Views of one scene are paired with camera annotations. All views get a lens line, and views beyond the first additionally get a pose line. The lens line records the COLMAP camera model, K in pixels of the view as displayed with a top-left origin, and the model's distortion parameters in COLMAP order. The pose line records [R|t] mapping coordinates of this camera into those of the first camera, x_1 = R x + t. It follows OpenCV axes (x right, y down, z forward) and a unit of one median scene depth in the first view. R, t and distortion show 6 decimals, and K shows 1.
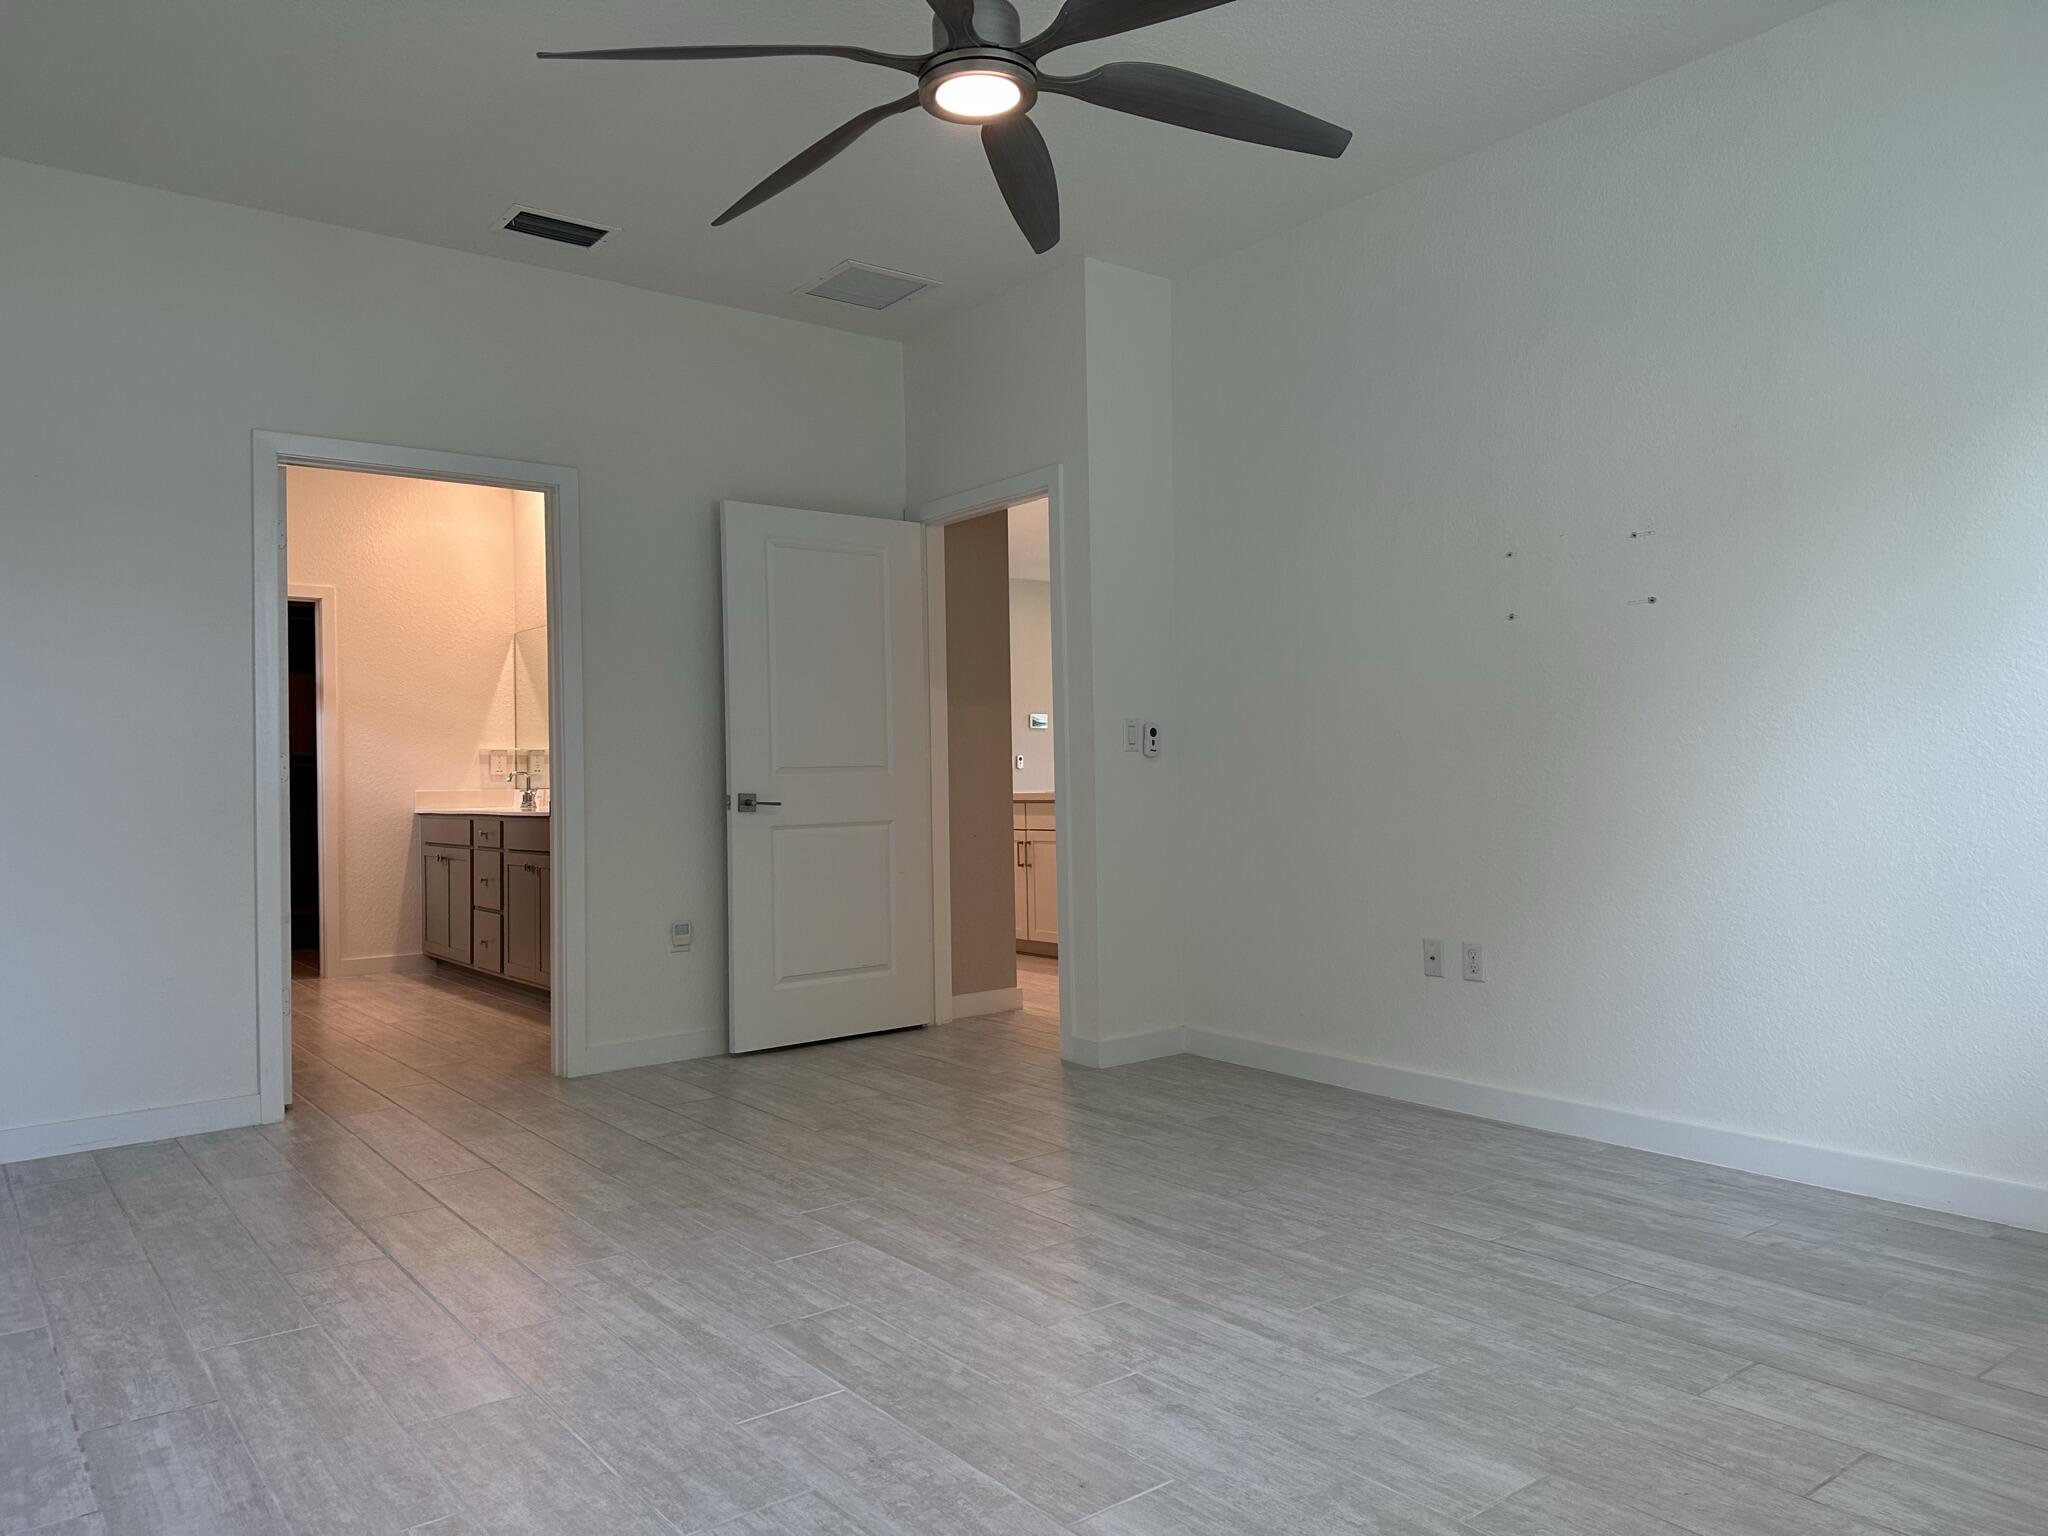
lens RADIAL K [[1427.0, 0, 1021.2], [0, 1427.0, 764.6], [0, 0, 1]] dist [0.081255, -0.102238]
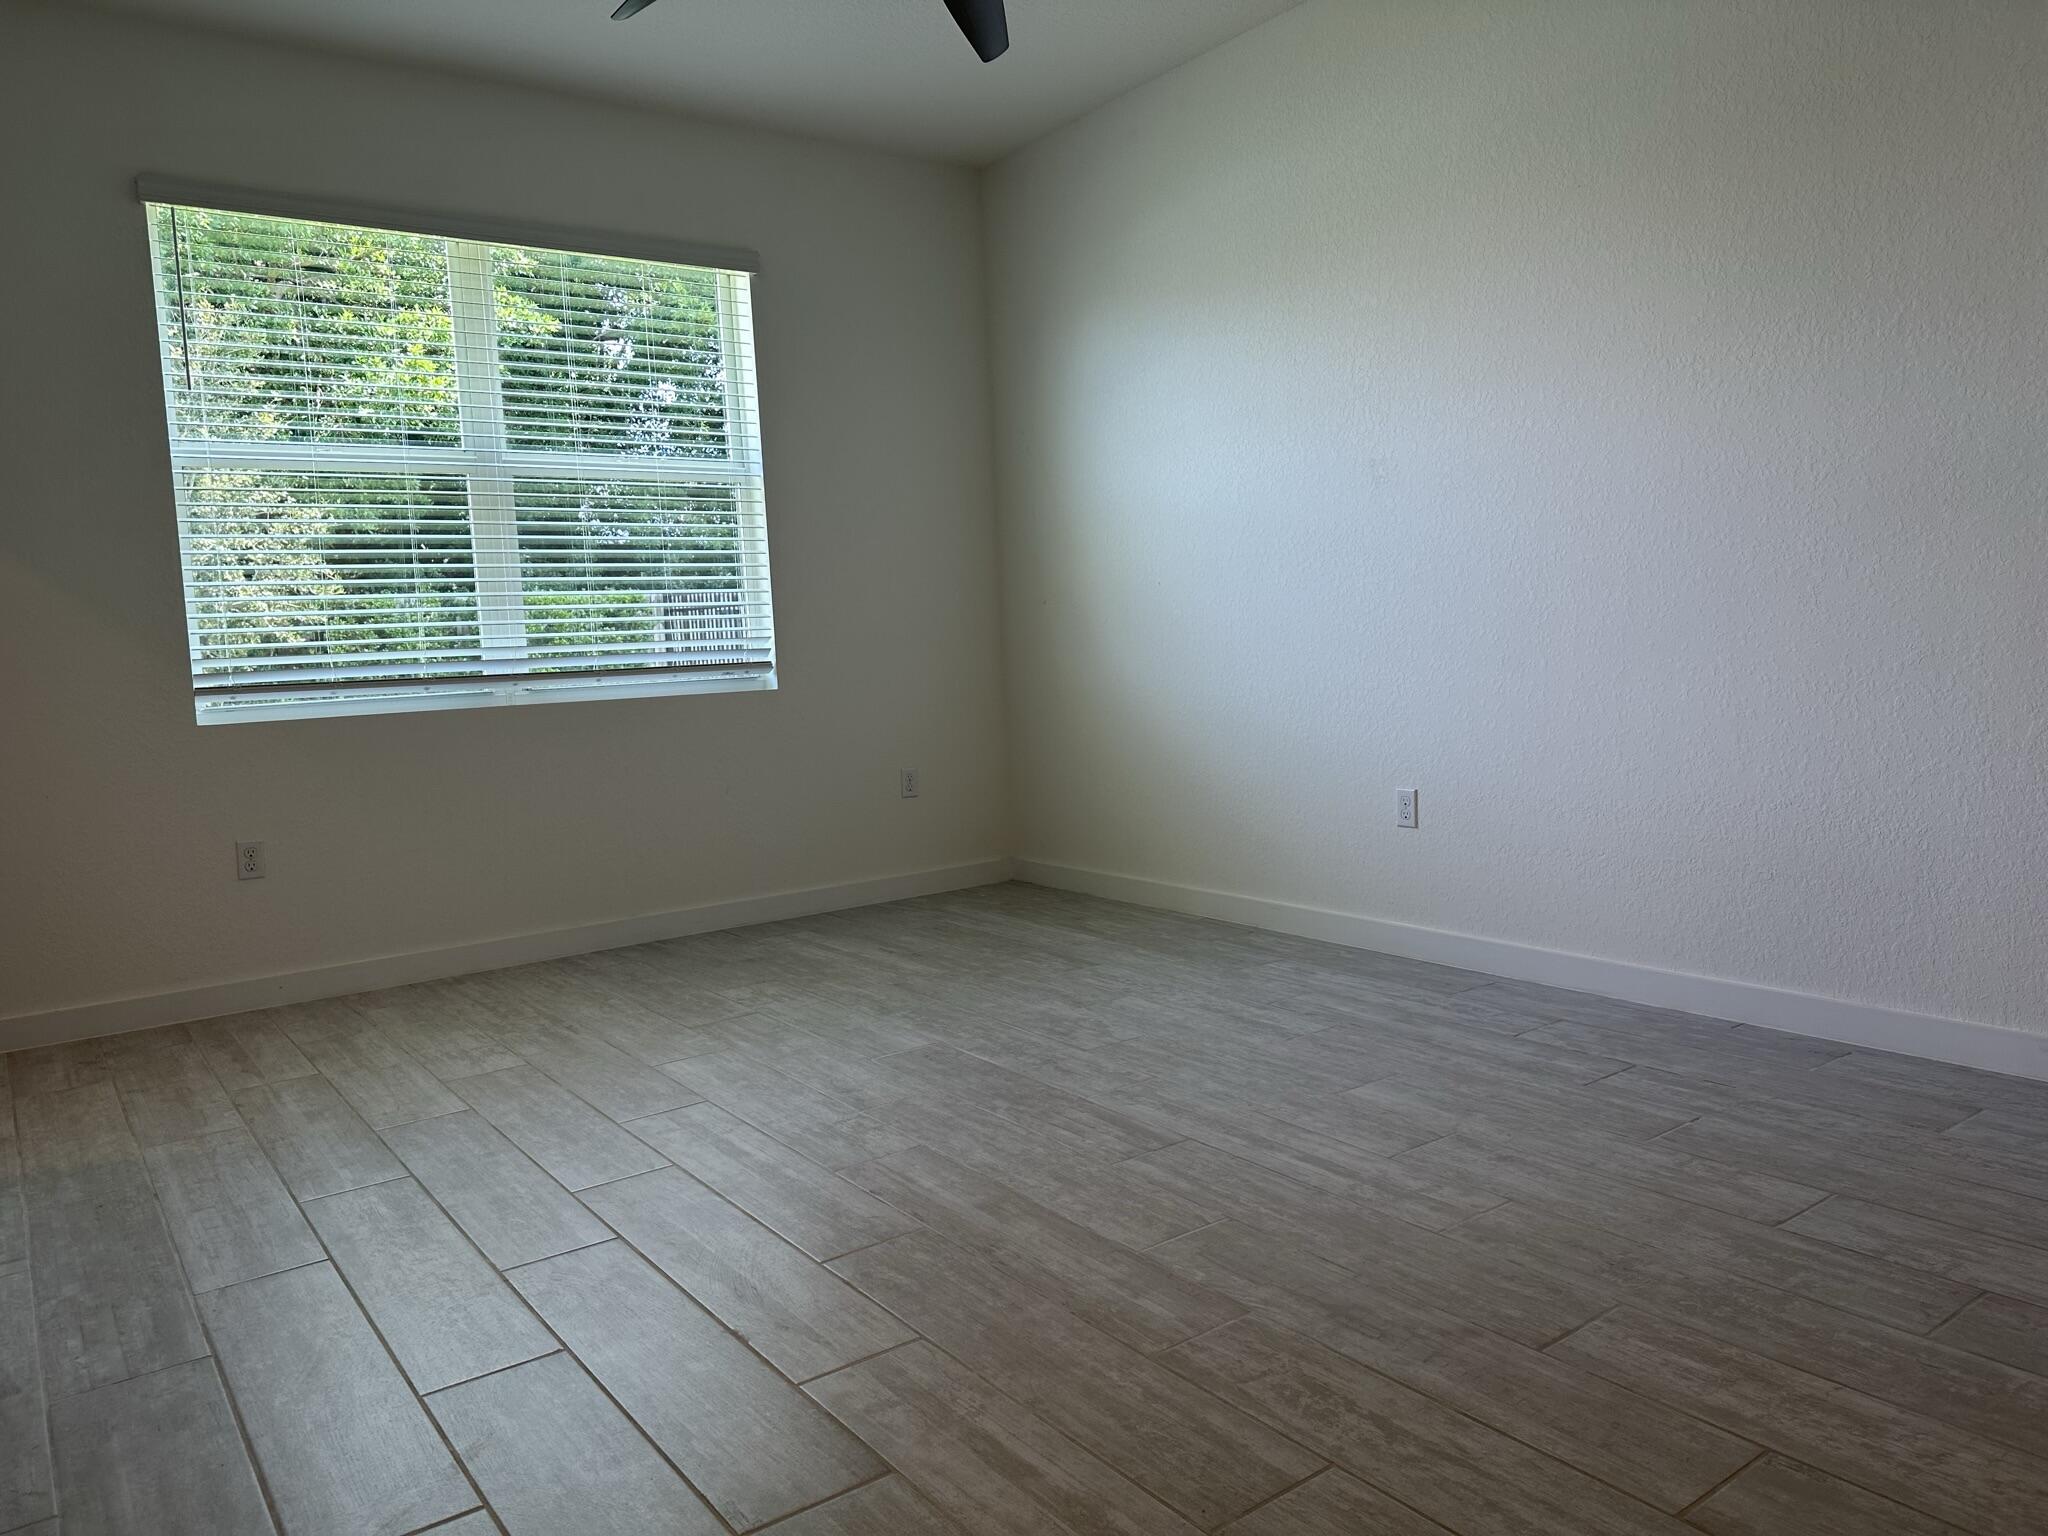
lens RADIAL K [[1427.0, 0, 1021.2], [0, 1427.0, 764.6], [0, 0, 1]] dist [0.081255, -0.102238]
pose [[-0.997375, 0.063749, 0.034351, -0.114488], [0.066389, 0.994403, 0.082189, 0.023198], [-0.028919, 0.084254, -0.996025, 2.044868]]
